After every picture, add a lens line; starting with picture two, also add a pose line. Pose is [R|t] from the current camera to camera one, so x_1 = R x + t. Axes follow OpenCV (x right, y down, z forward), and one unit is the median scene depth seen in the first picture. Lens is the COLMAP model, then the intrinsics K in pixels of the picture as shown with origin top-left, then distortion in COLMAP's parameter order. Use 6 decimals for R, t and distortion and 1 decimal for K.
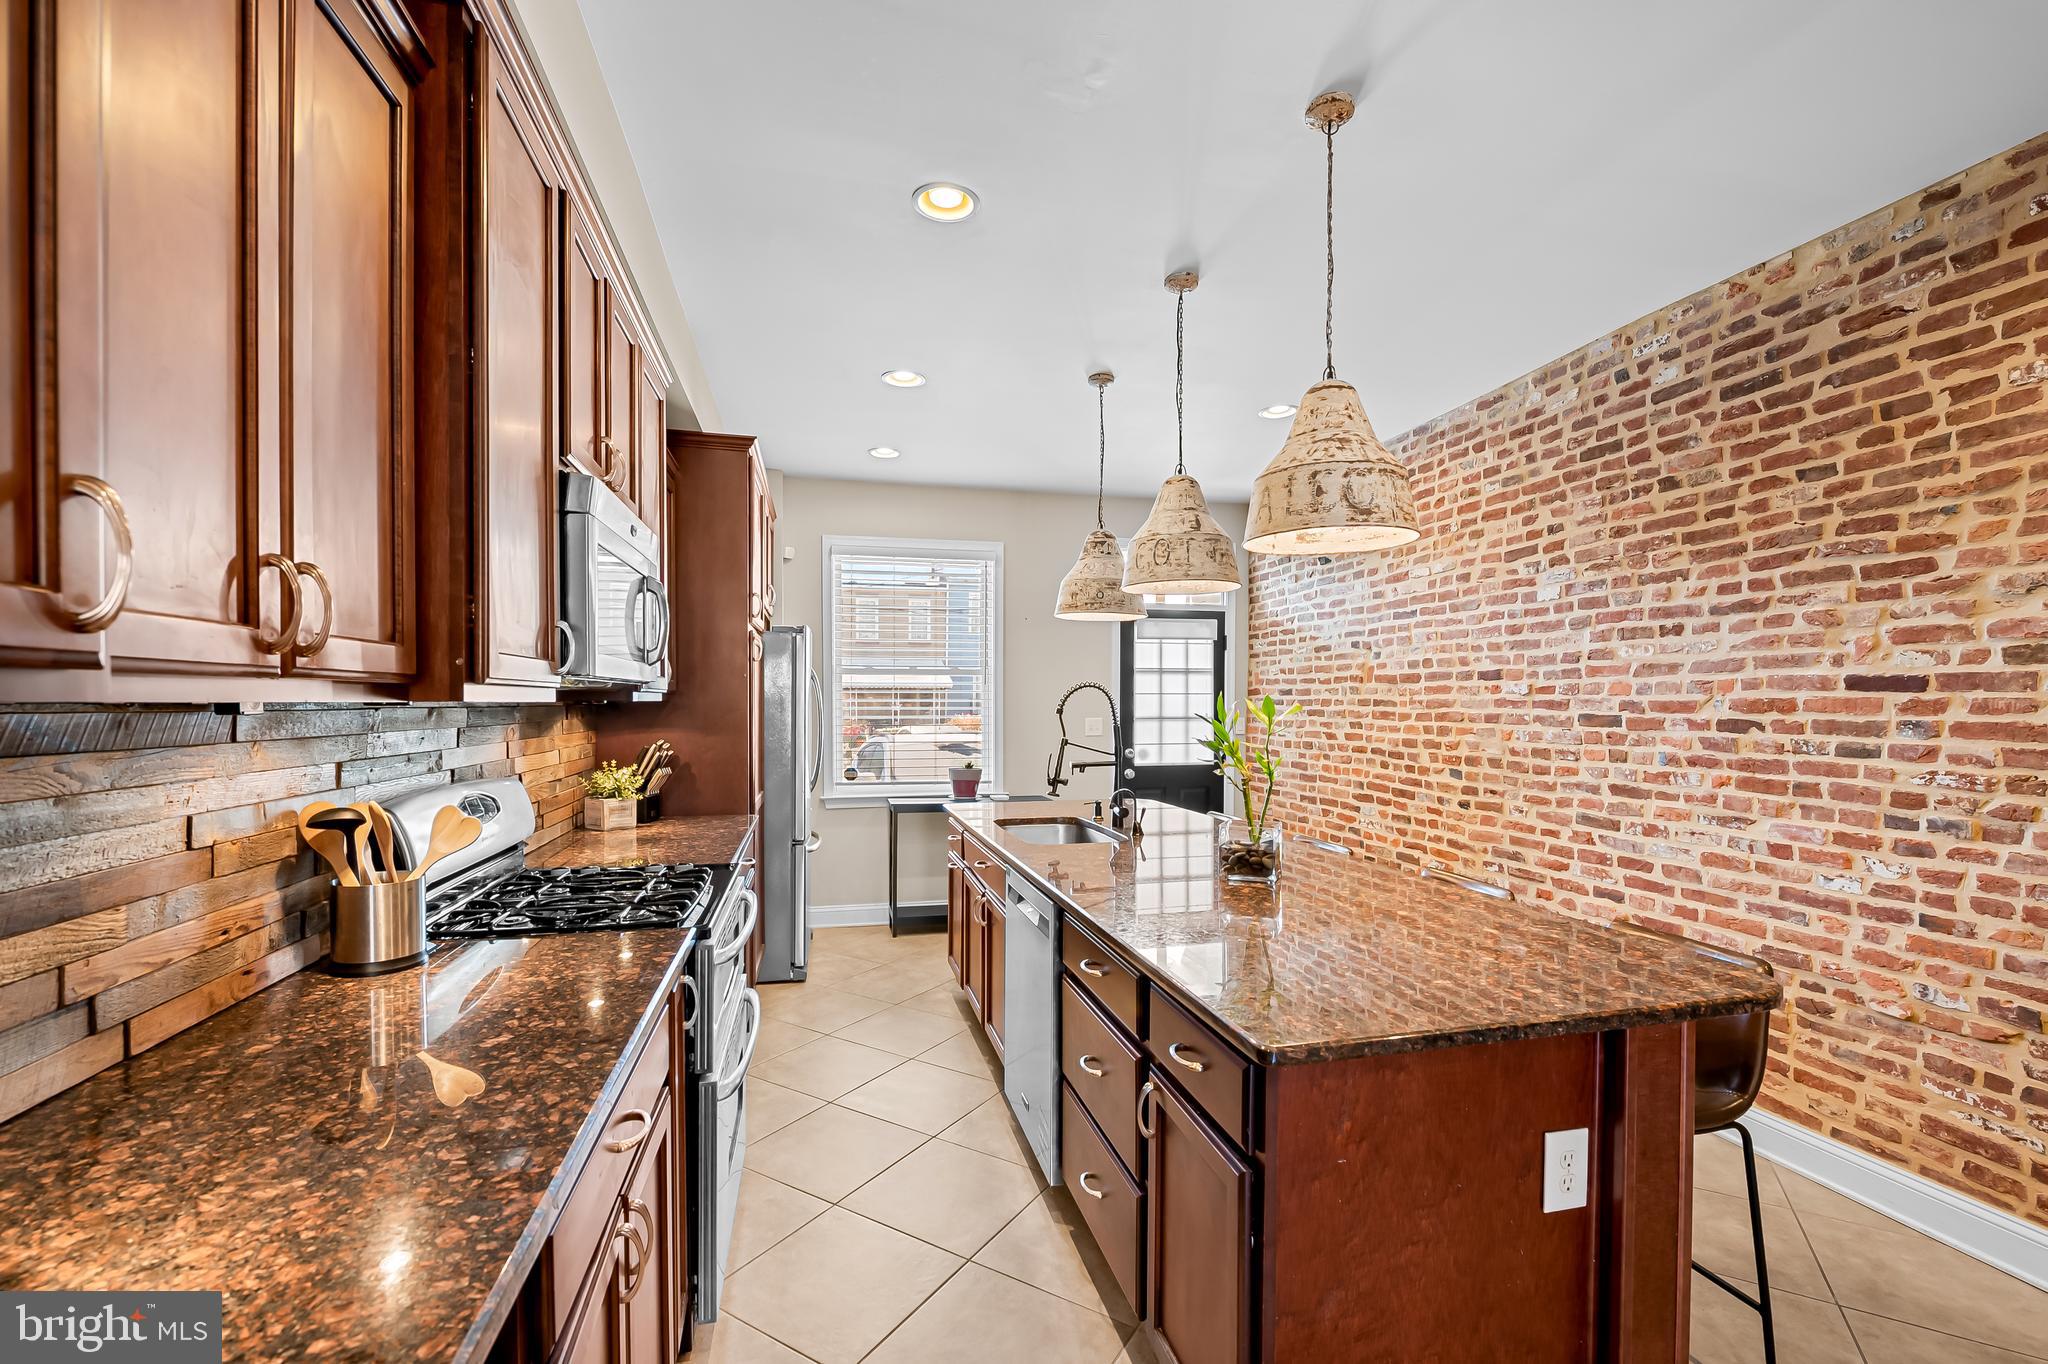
lens RADIAL K [[879.9, 0, 1025.3], [0, 879.9, 708.0], [0, 0, 1]] dist [-0.001810, -0.004559]
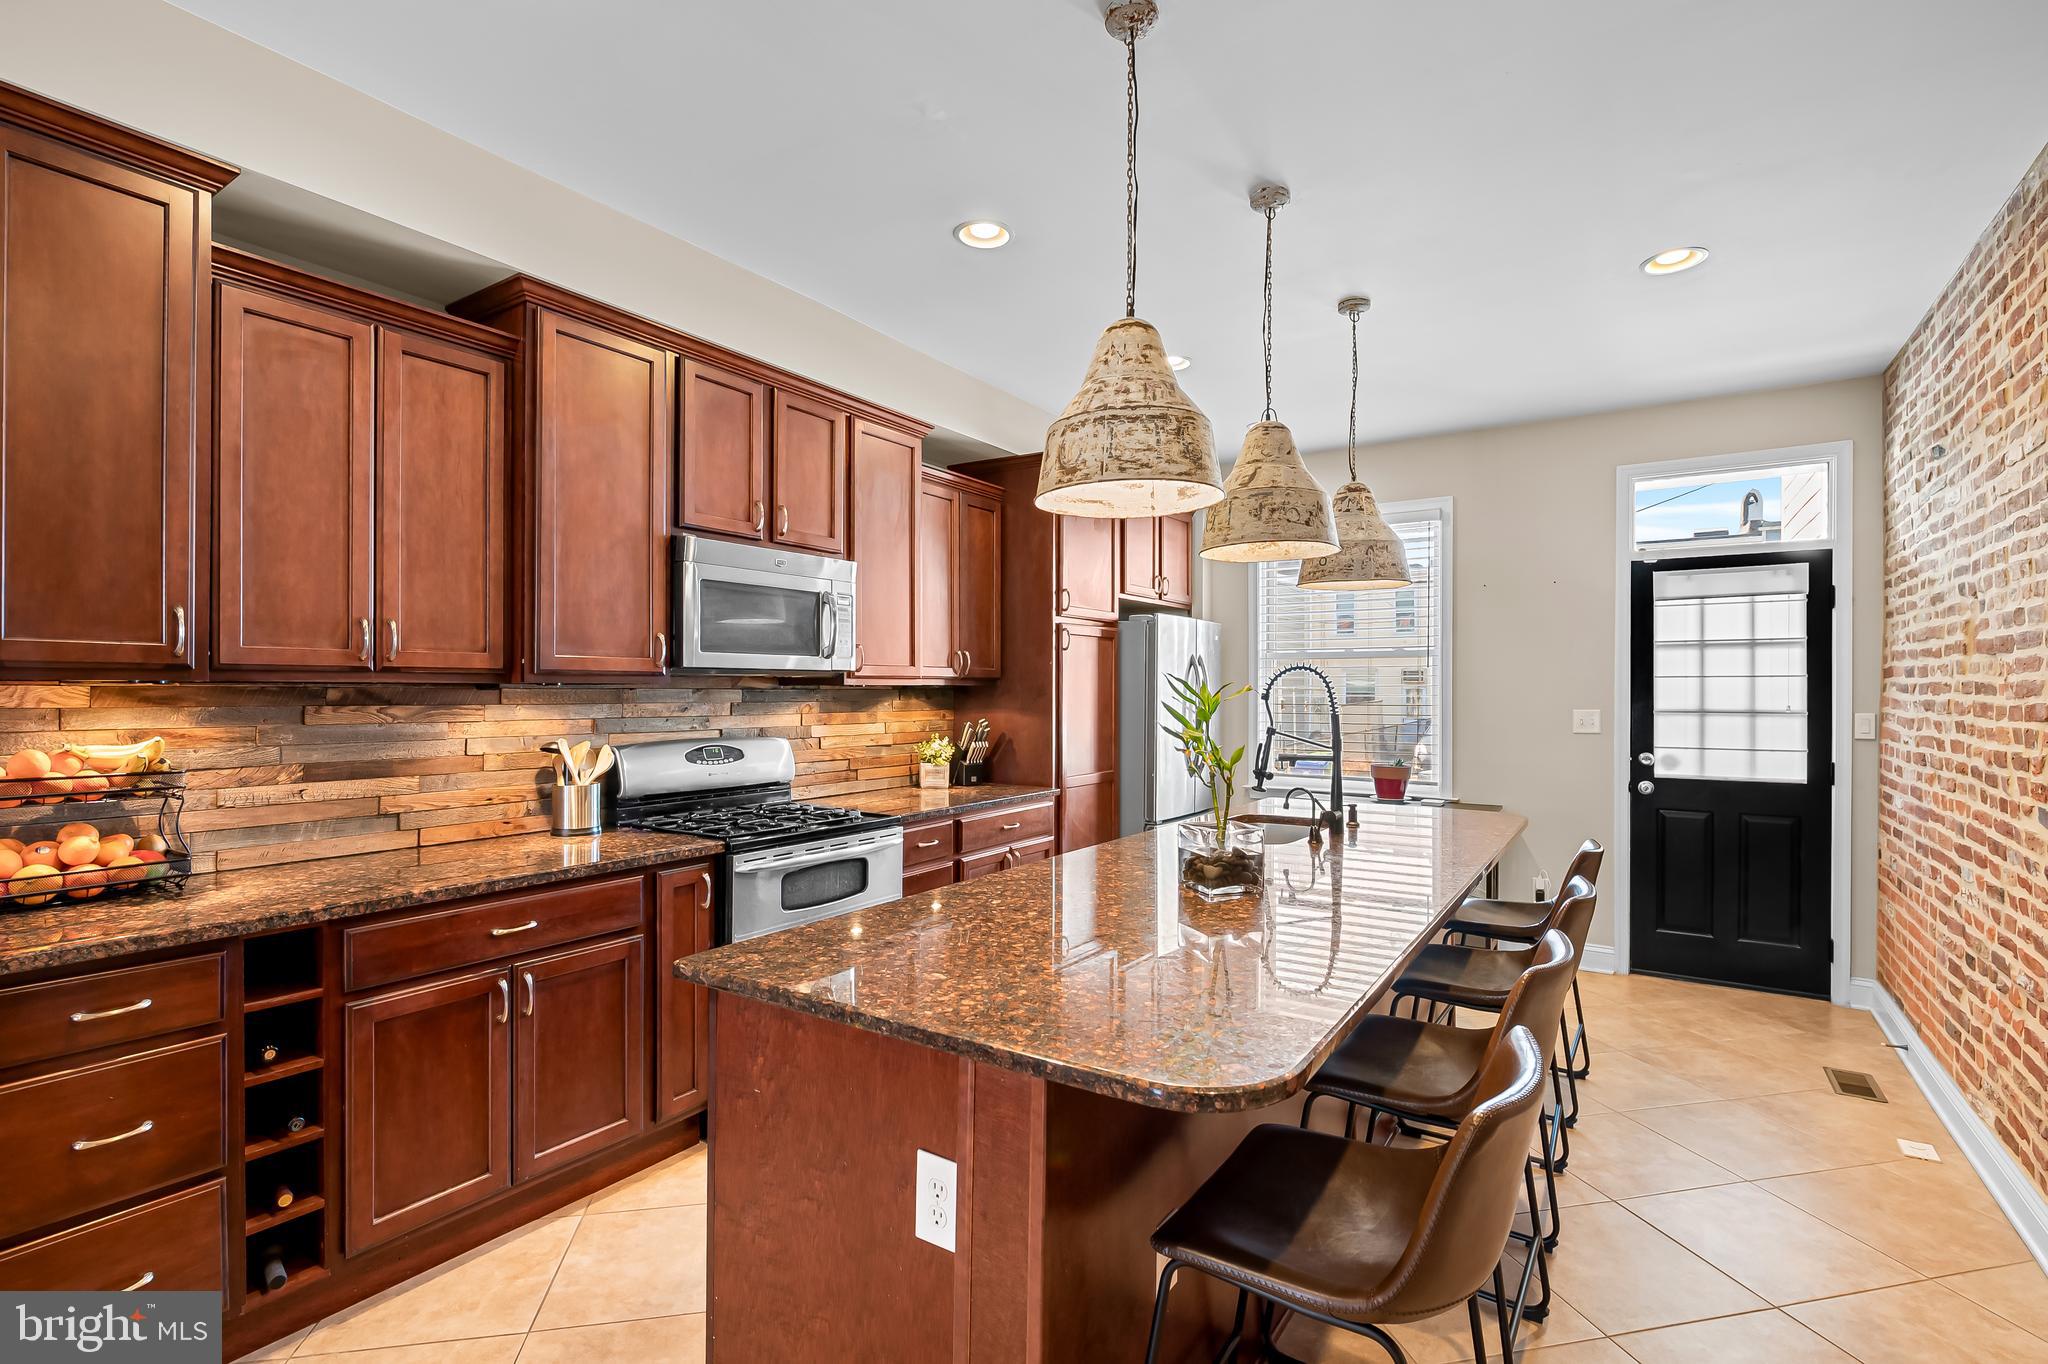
lens RADIAL K [[943.3, 0, 1024.0], [0, 943.3, 682.0], [0, 0, 1]] dist [-0.005499, -0.000395]
pose [[0.680215, -0.005378, -0.732993, 0.573601], [-0.007176, 0.999876, -0.013995, 0.004216], [0.732977, 0.014780, 0.680092, 0.166706]]
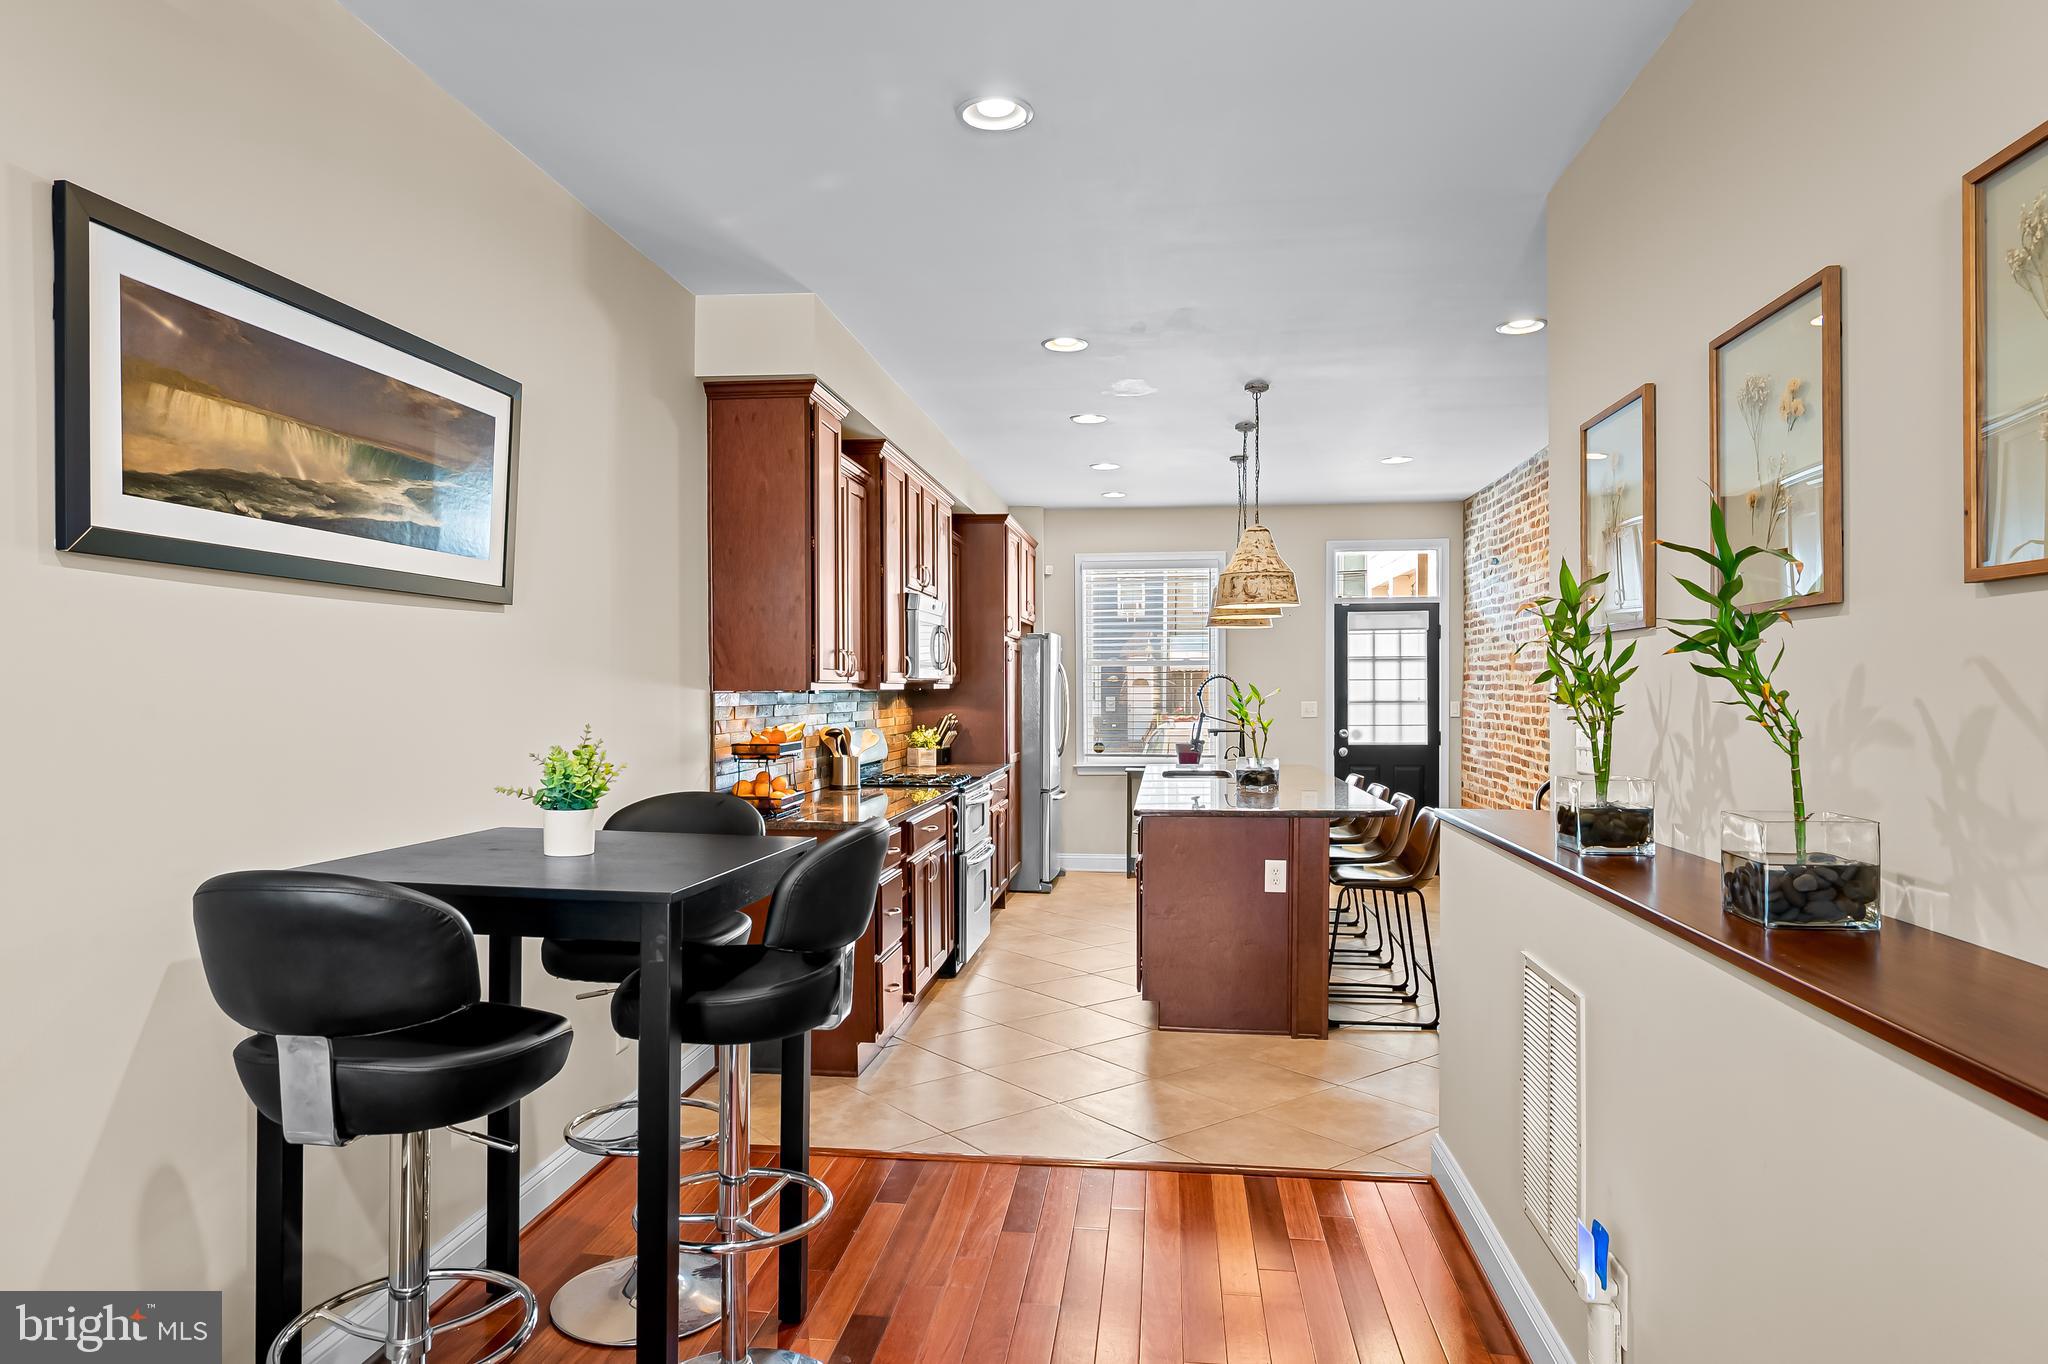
lens RADIAL K [[1261.6, 0, 1024.0], [0, 1261.6, 682.0], [0, 0, 1]] dist [0.001711, 0.000346]
pose [[0.938879, -0.006404, -0.344188, 0.490169], [0.002436, 0.999926, -0.011959, 0.007713], [0.344239, 0.010390, 0.938825, -1.083505]]
